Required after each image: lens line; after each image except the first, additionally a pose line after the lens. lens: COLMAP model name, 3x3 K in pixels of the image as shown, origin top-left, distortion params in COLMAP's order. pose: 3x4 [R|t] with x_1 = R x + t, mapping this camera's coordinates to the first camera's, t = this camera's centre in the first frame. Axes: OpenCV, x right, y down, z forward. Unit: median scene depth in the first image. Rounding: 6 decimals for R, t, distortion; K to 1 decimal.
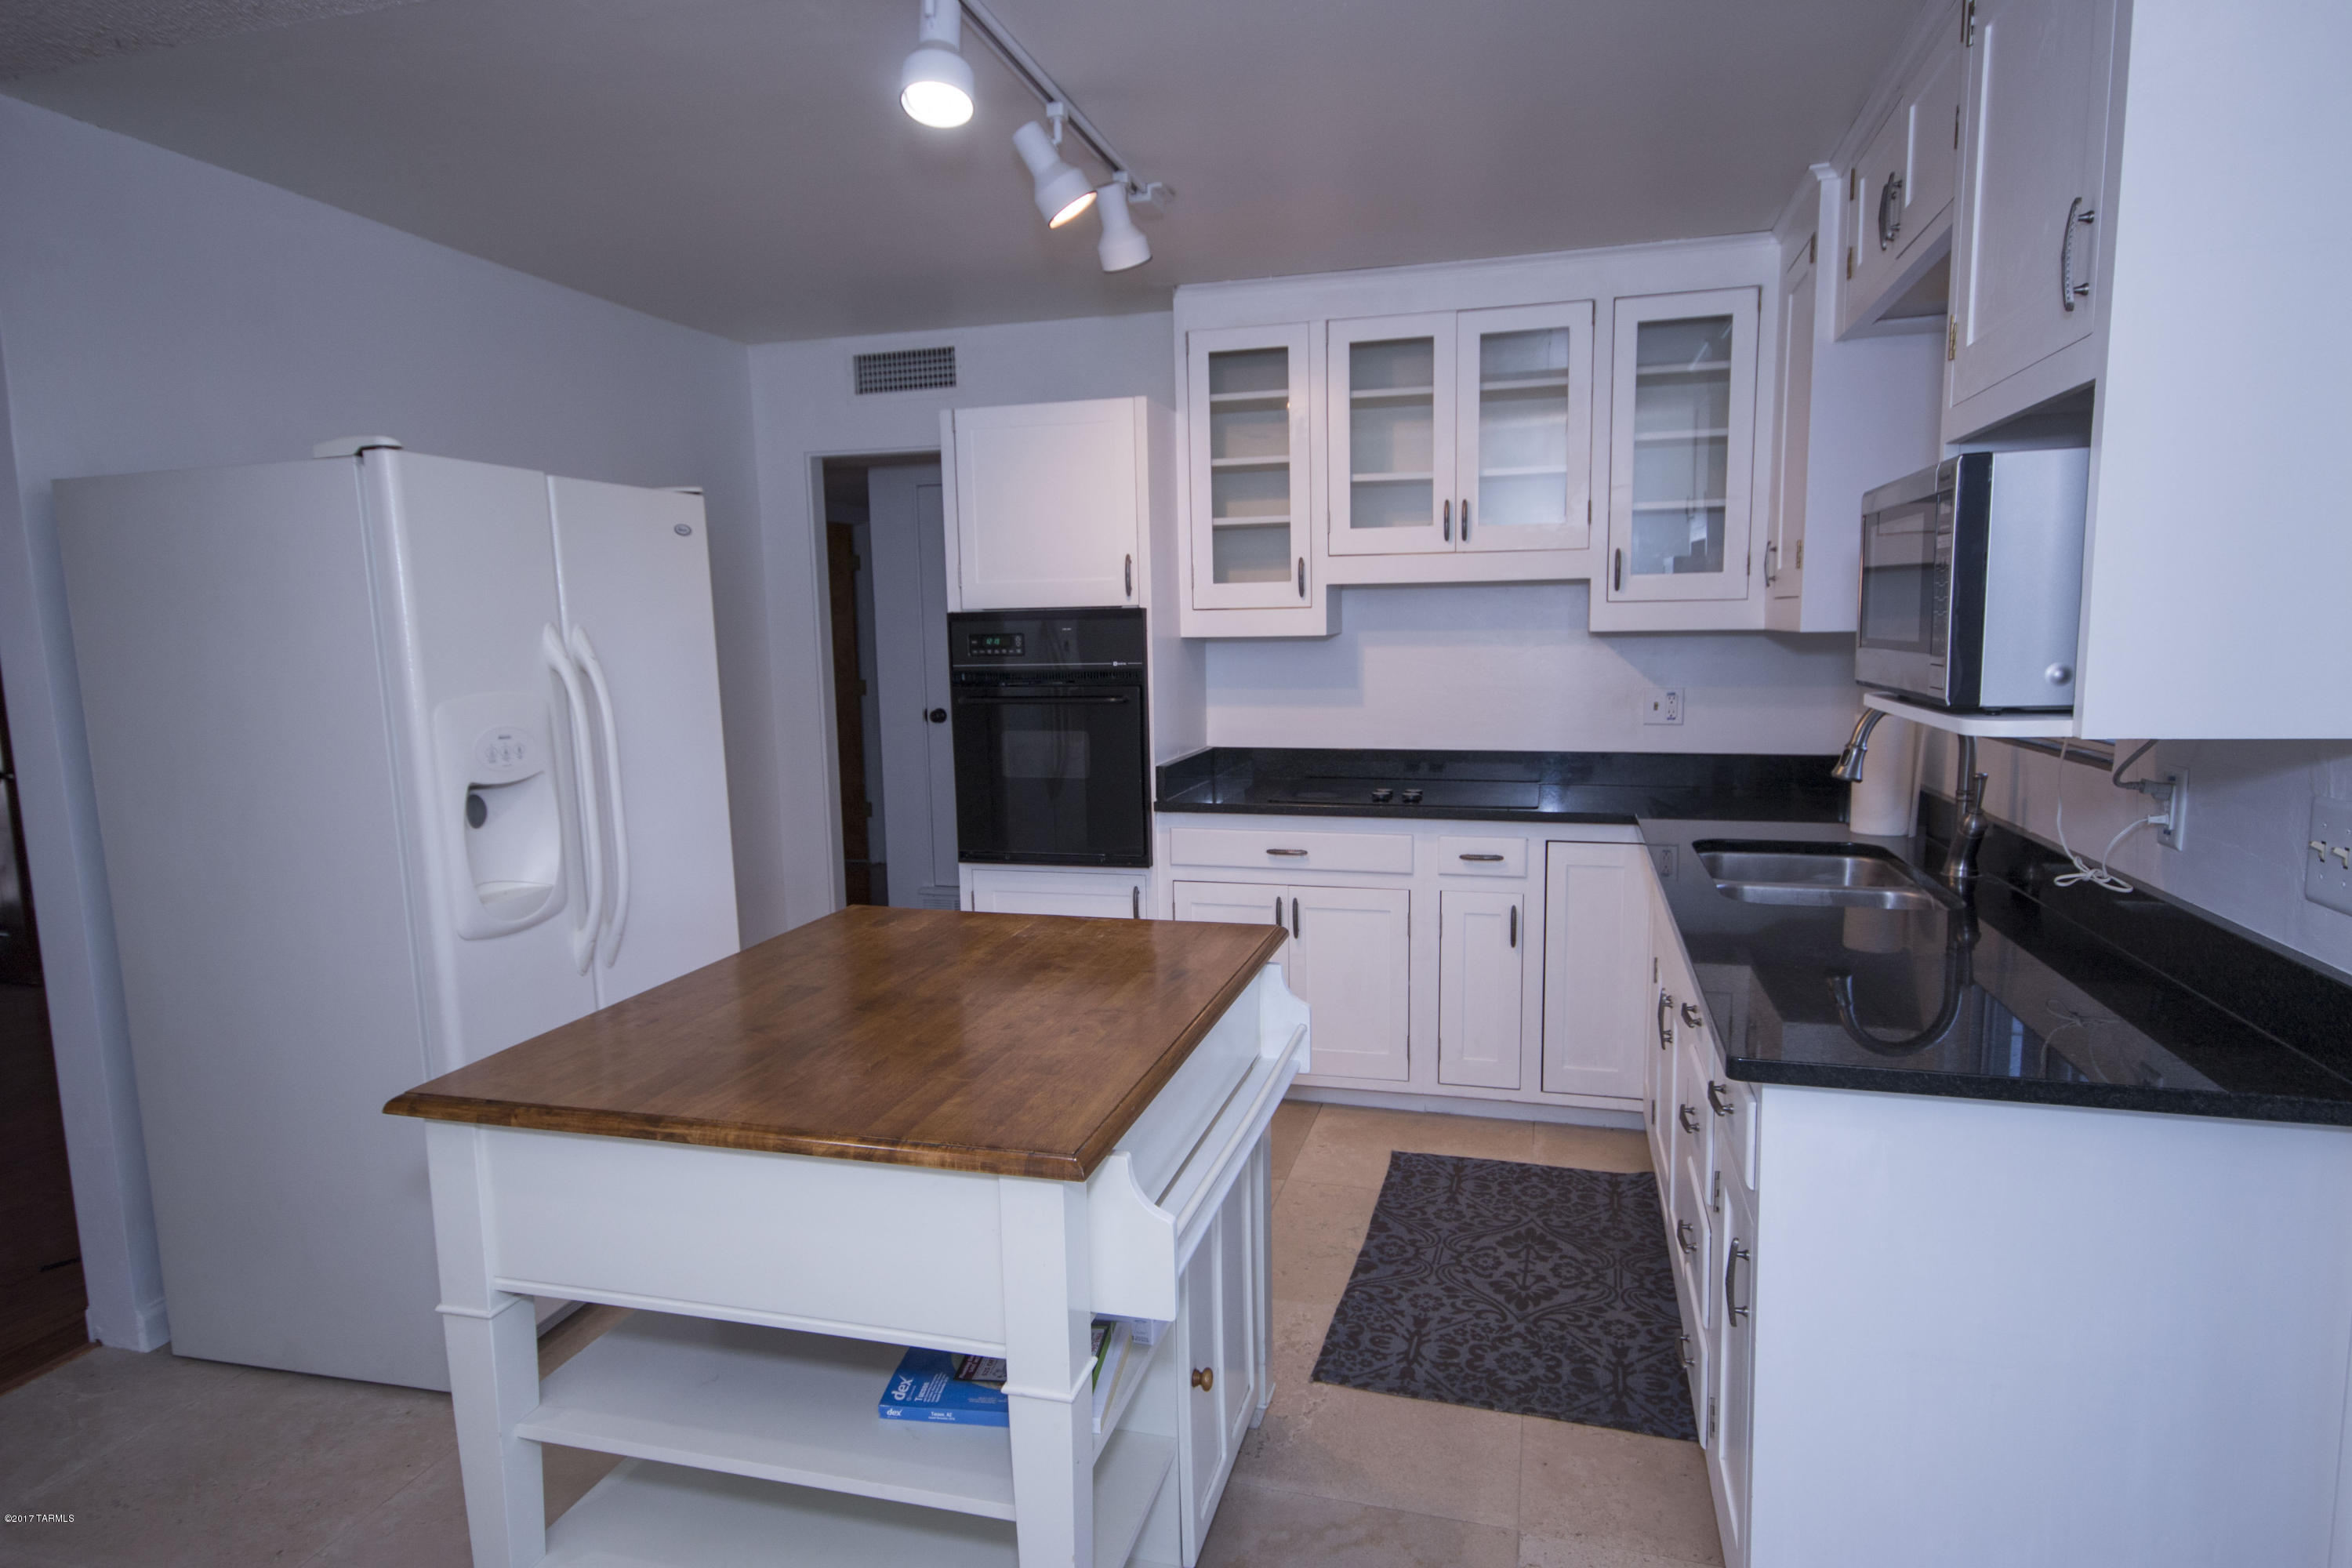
lens RADIAL K [[1331.6, 0, 1178.1], [0, 1331.6, 796.0], [0, 0, 1]] dist [0.014208, -0.000519]
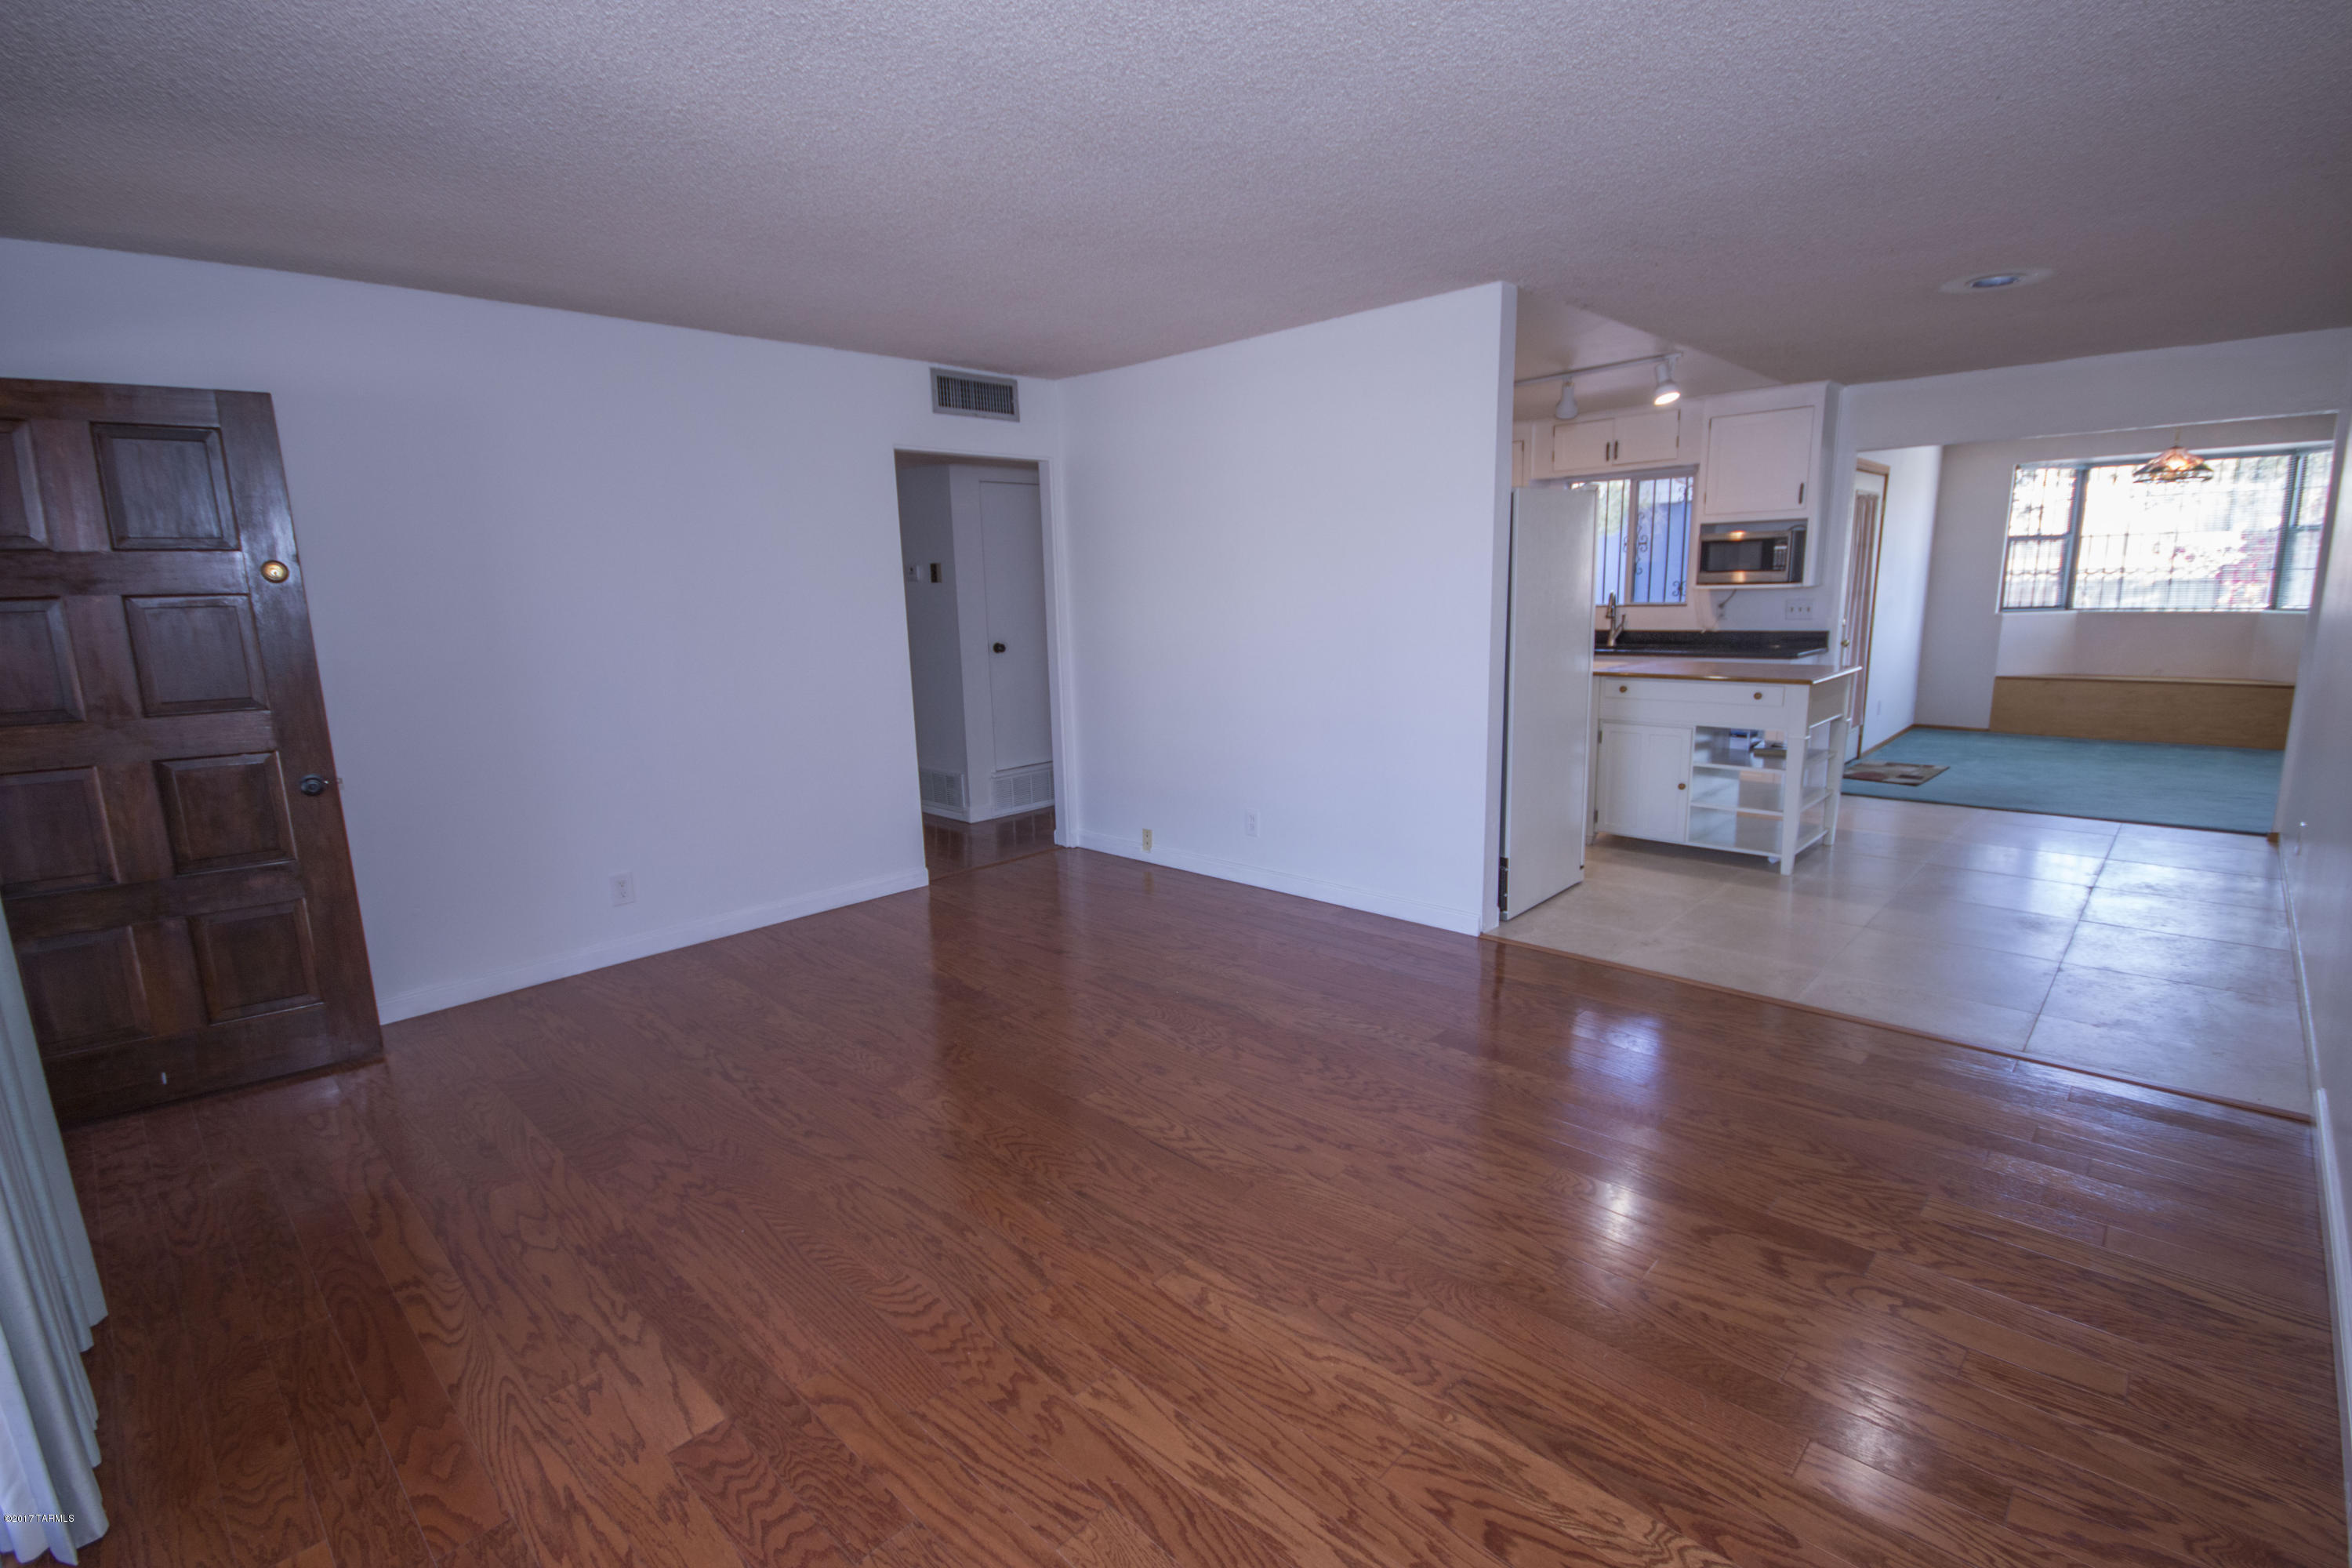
lens RADIAL K [[1070.5, 0, 1177.7], [0, 1070.5, 796.2], [0, 0, 1]] dist [0.017447, -0.015392]
pose [[0.477408, -0.167153, 0.862636, -1.750357], [0.133877, 0.984115, 0.116600, -0.022195], [-0.868423, 0.059821, 0.492202, 0.454481]]
